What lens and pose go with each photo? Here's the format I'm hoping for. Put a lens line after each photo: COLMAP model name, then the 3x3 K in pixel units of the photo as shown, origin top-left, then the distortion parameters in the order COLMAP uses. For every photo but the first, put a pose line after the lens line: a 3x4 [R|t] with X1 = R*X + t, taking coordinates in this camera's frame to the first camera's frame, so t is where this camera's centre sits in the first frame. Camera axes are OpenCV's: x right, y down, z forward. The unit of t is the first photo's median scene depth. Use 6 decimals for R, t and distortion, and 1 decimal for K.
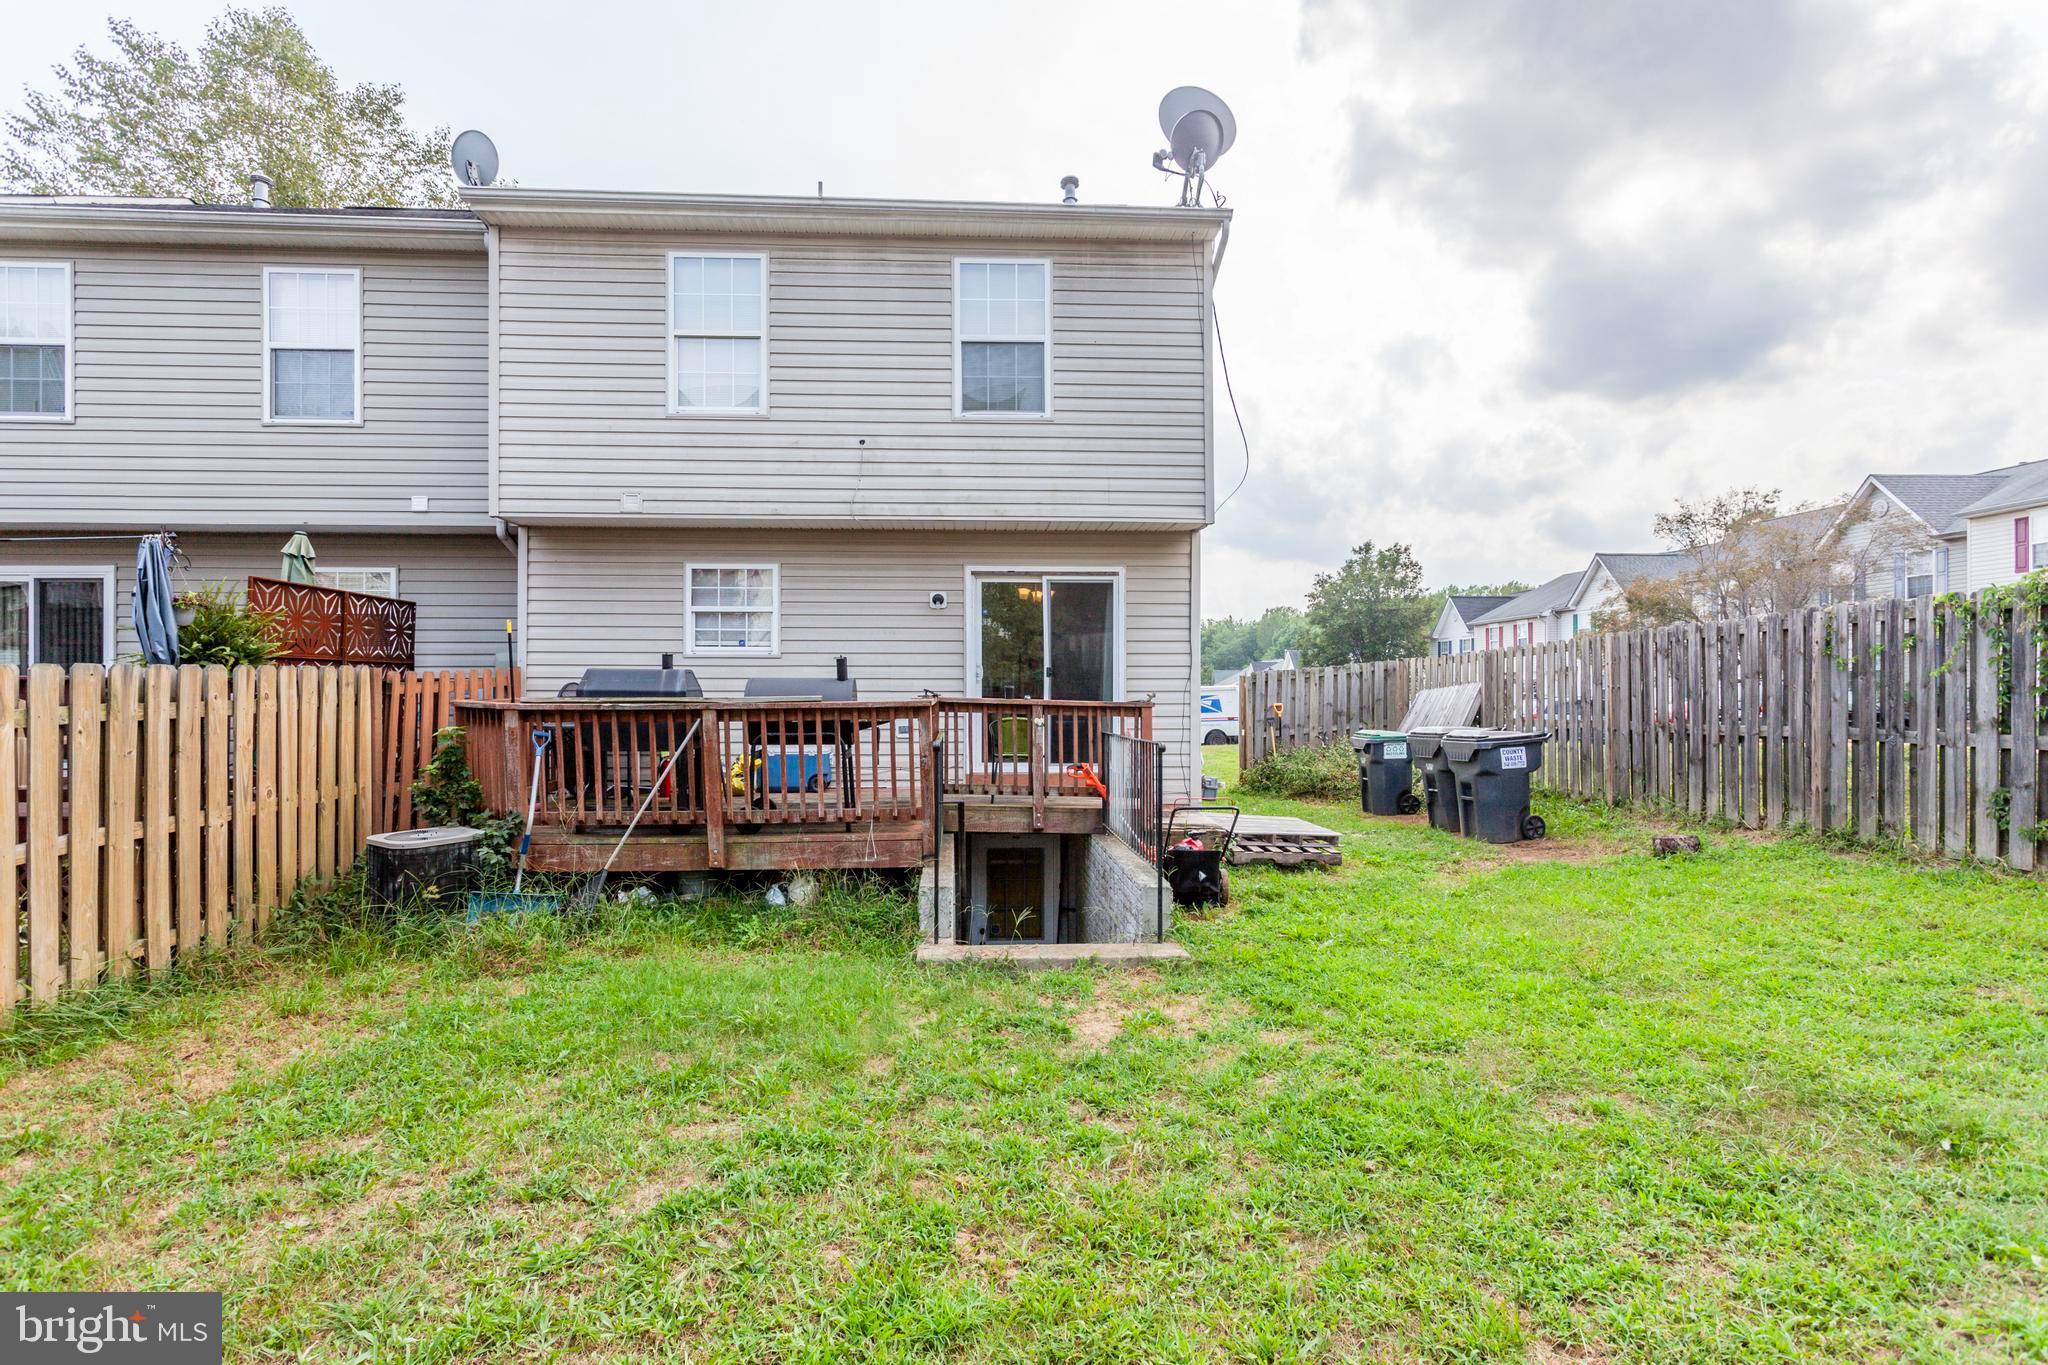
lens RADIAL K [[1008.8, 0, 1013.2], [0, 1008.8, 681.6], [0, 0, 1]] dist [-0.003771, 0.001751]
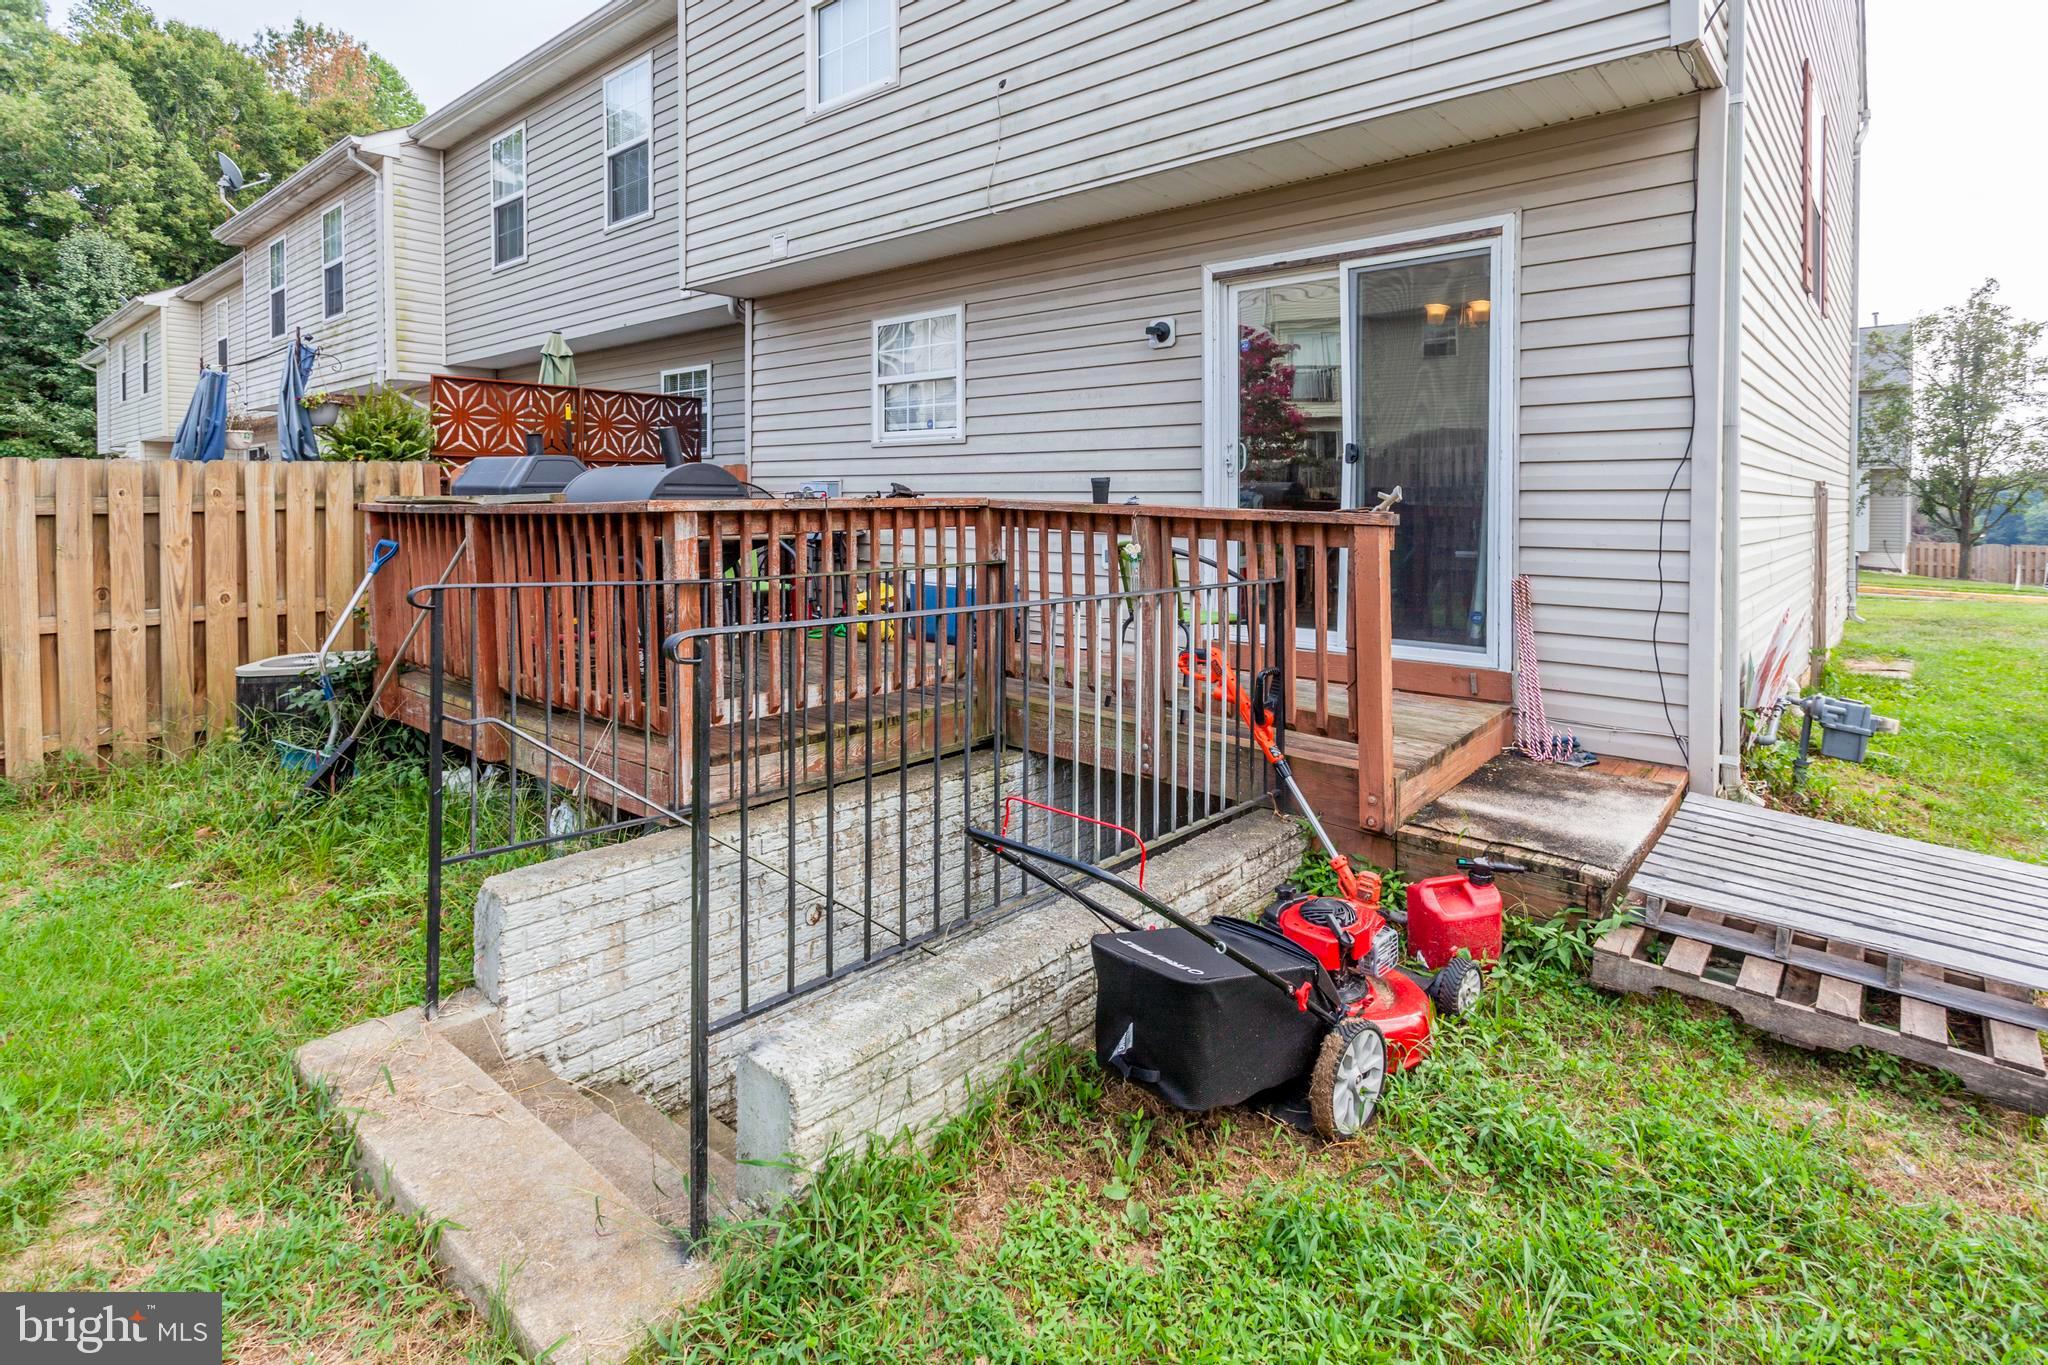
lens RADIAL K [[1049.9, 0, 984.9], [0, 1049.9, 509.9], [0, 0, 1]] dist [0.004065, 0.000015]
pose [[0.694749, 0.009790, -0.719186, 0.300388], [0.003589, 0.999848, 0.017077, 0.009594], [0.719244, -0.014445, 0.694608, 0.538859]]
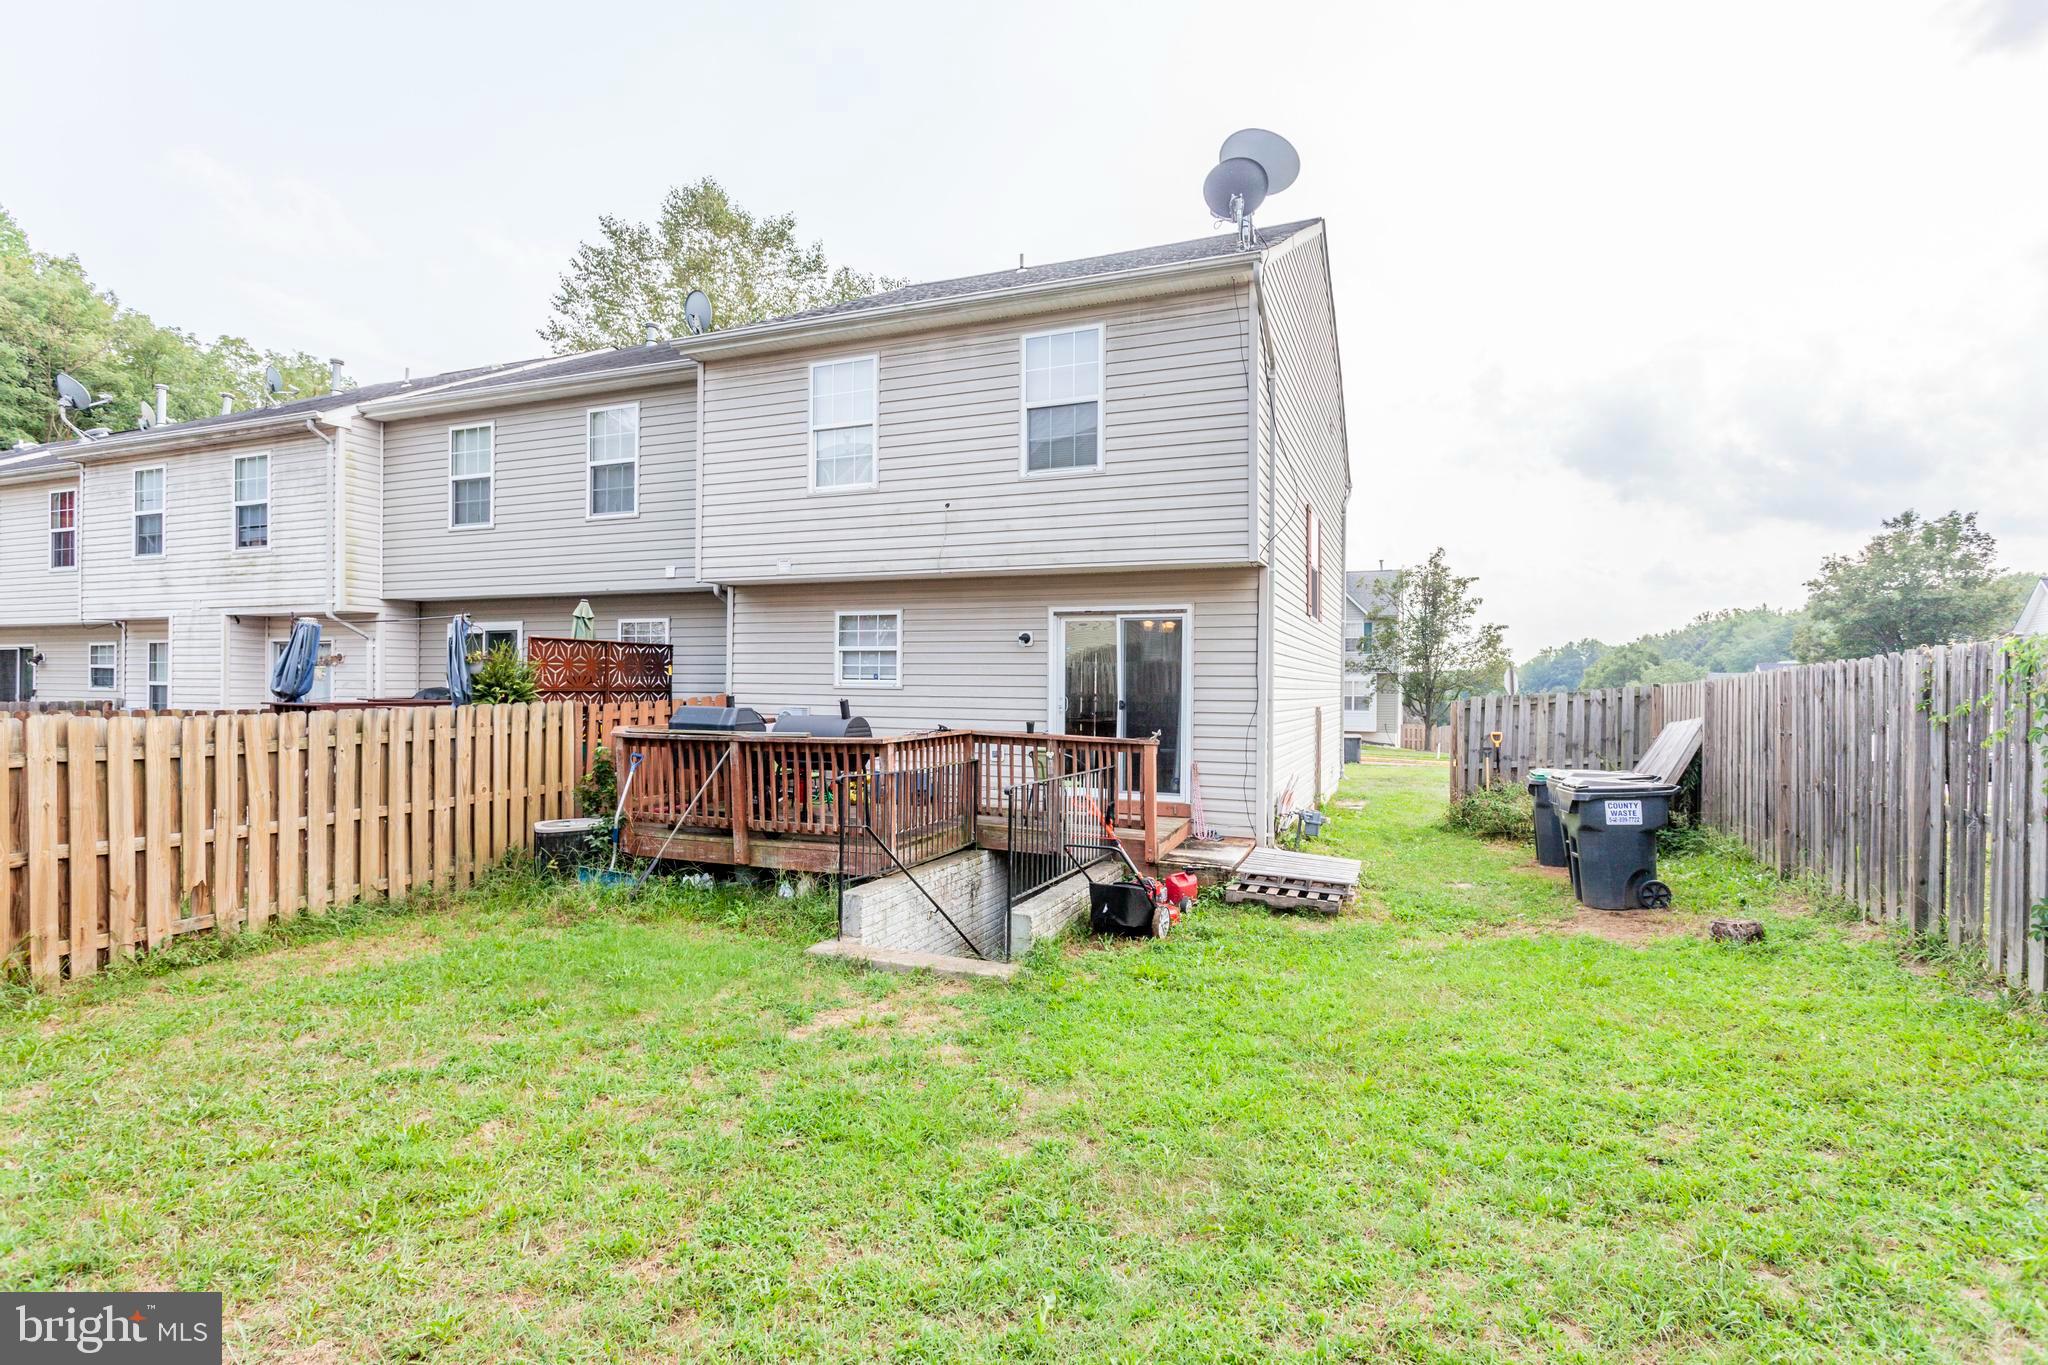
lens RADIAL K [[1018.4, 0, 1027.7], [0, 1018.4, 675.0], [0, 0, 1]] dist [-0.025162, 0.024665]
pose [[0.901367, 0.004118, -0.433037, 0.434713], [-0.005317, 0.999985, -0.001559, -0.041189], [0.433024, 0.003708, 0.901375, -0.010580]]
